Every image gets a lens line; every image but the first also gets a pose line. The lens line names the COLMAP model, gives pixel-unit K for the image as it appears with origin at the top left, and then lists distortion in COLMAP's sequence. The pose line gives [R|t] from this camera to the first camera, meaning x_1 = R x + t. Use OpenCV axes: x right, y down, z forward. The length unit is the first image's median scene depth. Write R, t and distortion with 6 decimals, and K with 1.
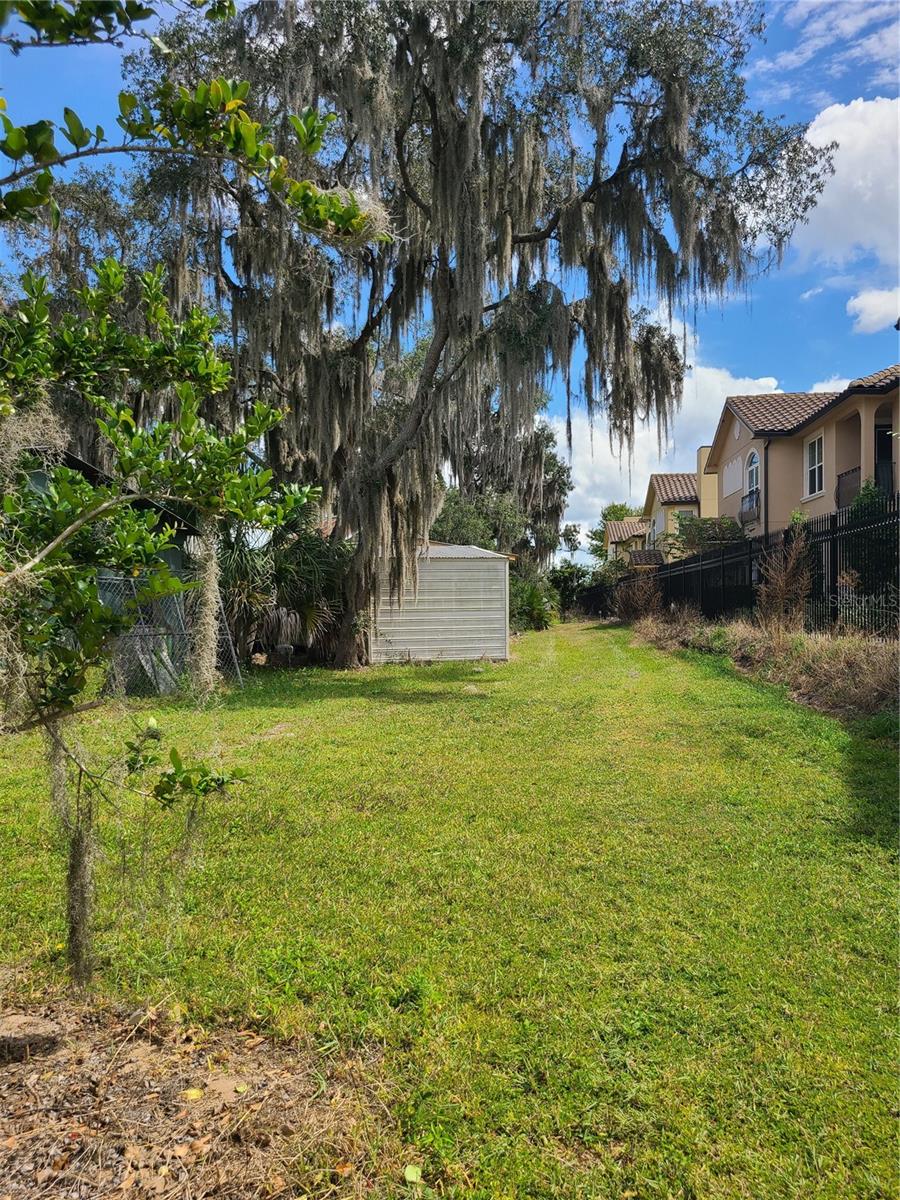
lens RADIAL K [[904.0, 0, 472.3], [0, 904.0, 605.6], [0, 0, 1]] dist [0.043507, -0.022210]
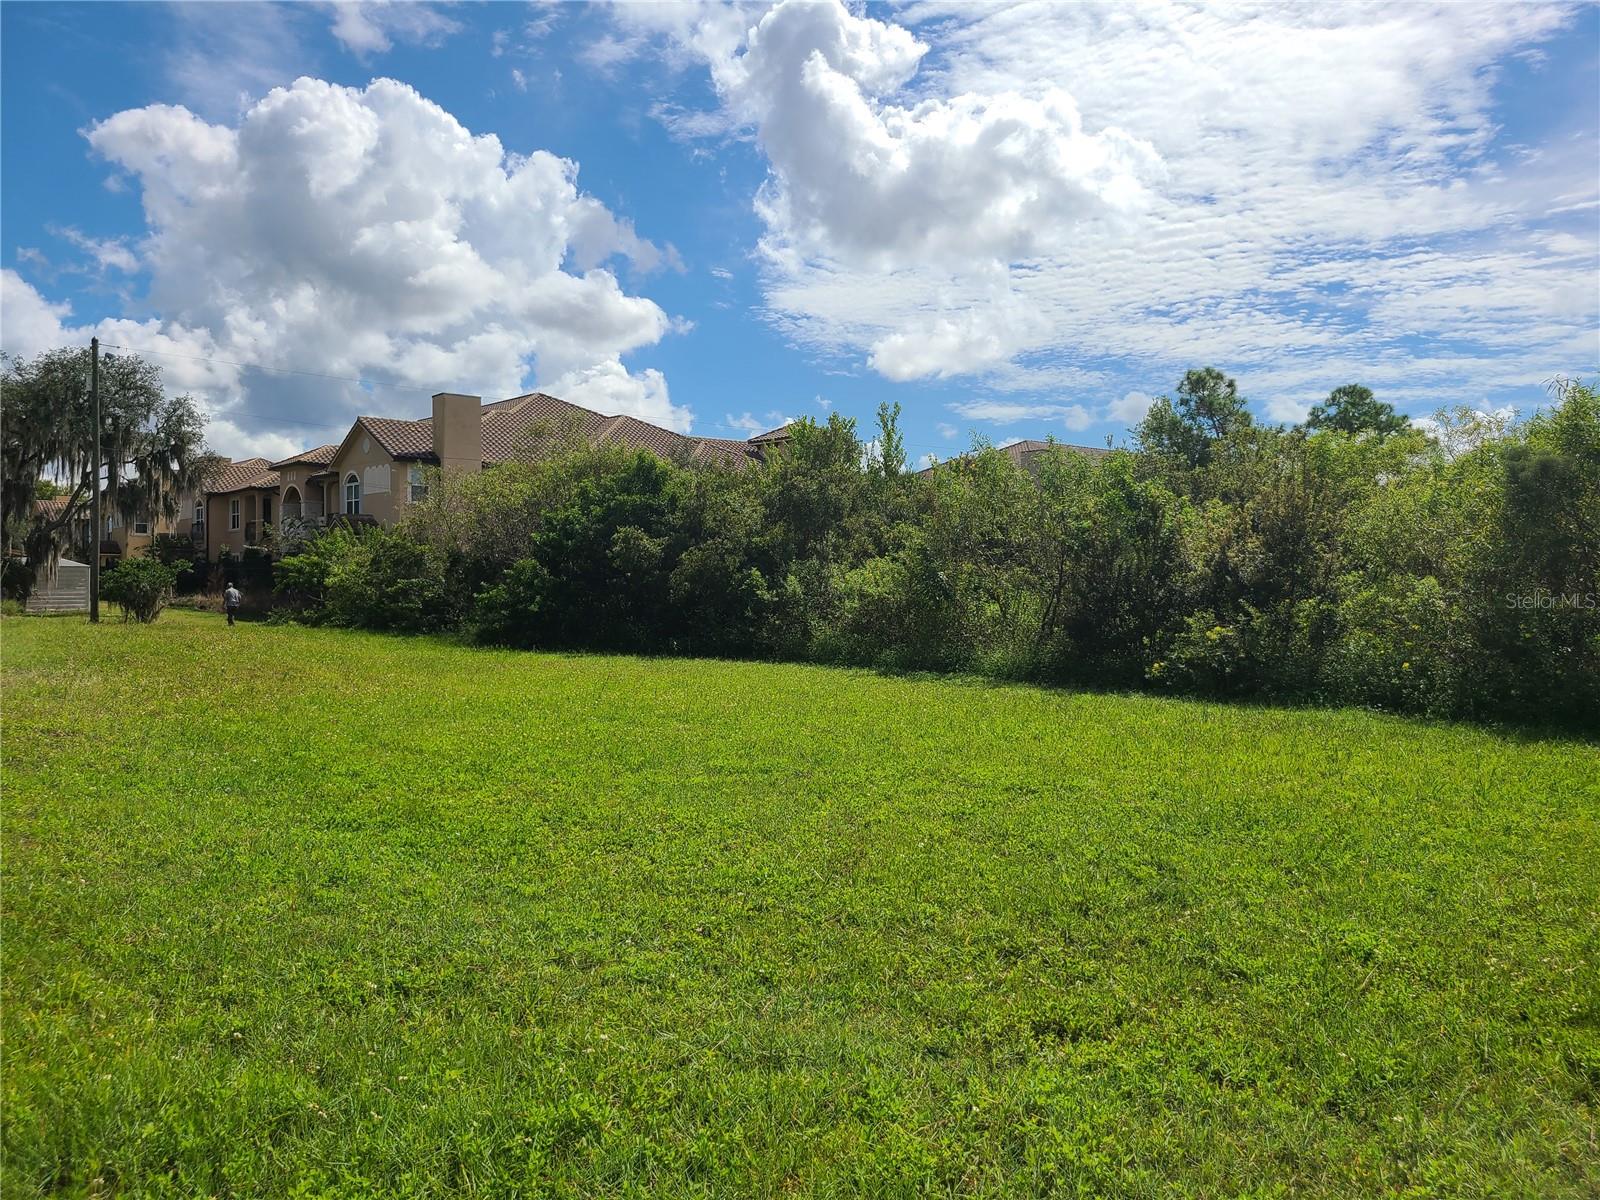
lens RADIAL K [[1161.0, 0, 800.7], [0, 1161.0, 596.9], [0, 0, 1]] dist [0.039176, -0.018131]
pose [[0.703747, 0.010214, 0.710377, -0.994990], [-0.019961, 0.999786, 0.005400, -0.034145], [-0.710170, -0.017980, 0.703800, -2.947681]]
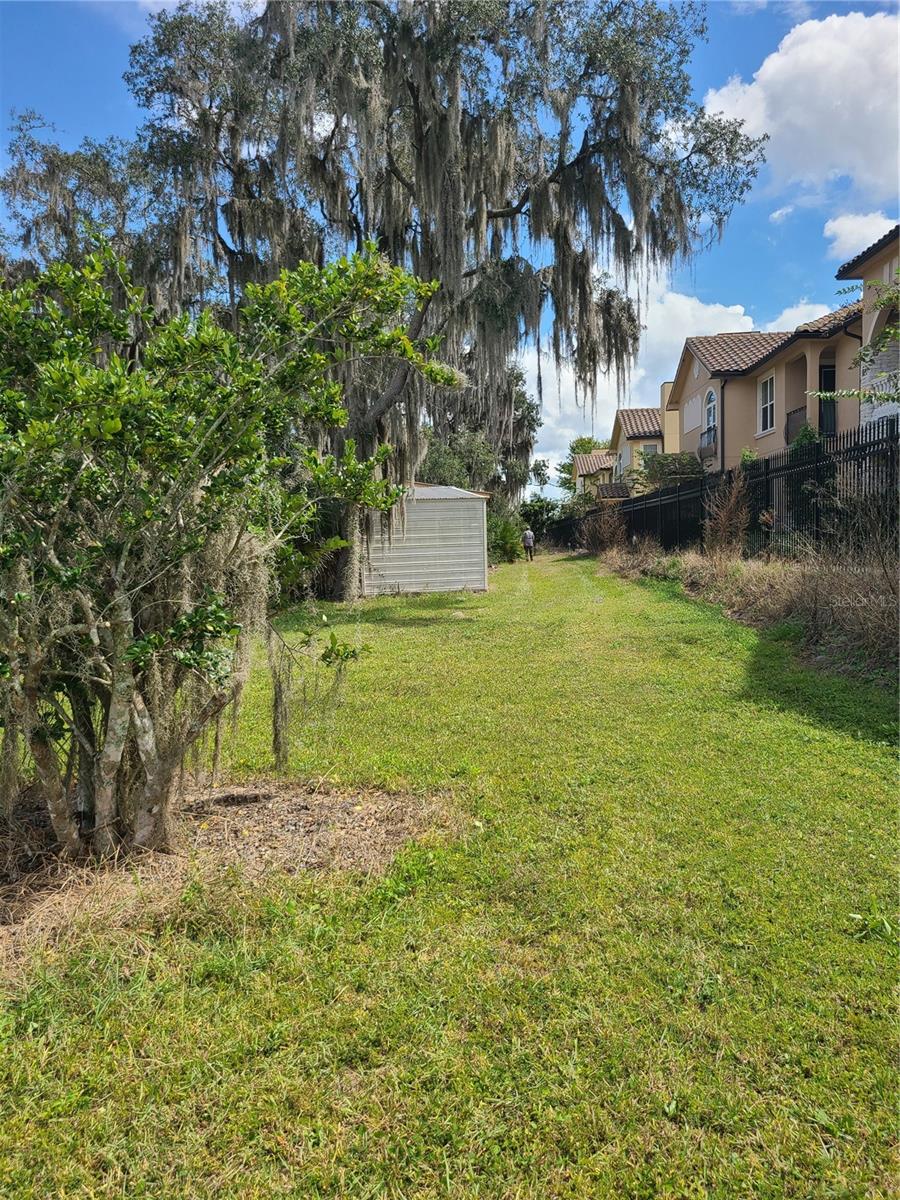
lens RADIAL K [[904.0, 0, 472.3], [0, 904.0, 605.6], [0, 0, 1]] dist [0.043507, -0.022210]
pose [[0.999269, -0.020687, 0.032158, -0.018183], [0.018265, 0.997100, 0.073878, -0.004391], [-0.033594, -0.073237, 0.996749, -0.137834]]
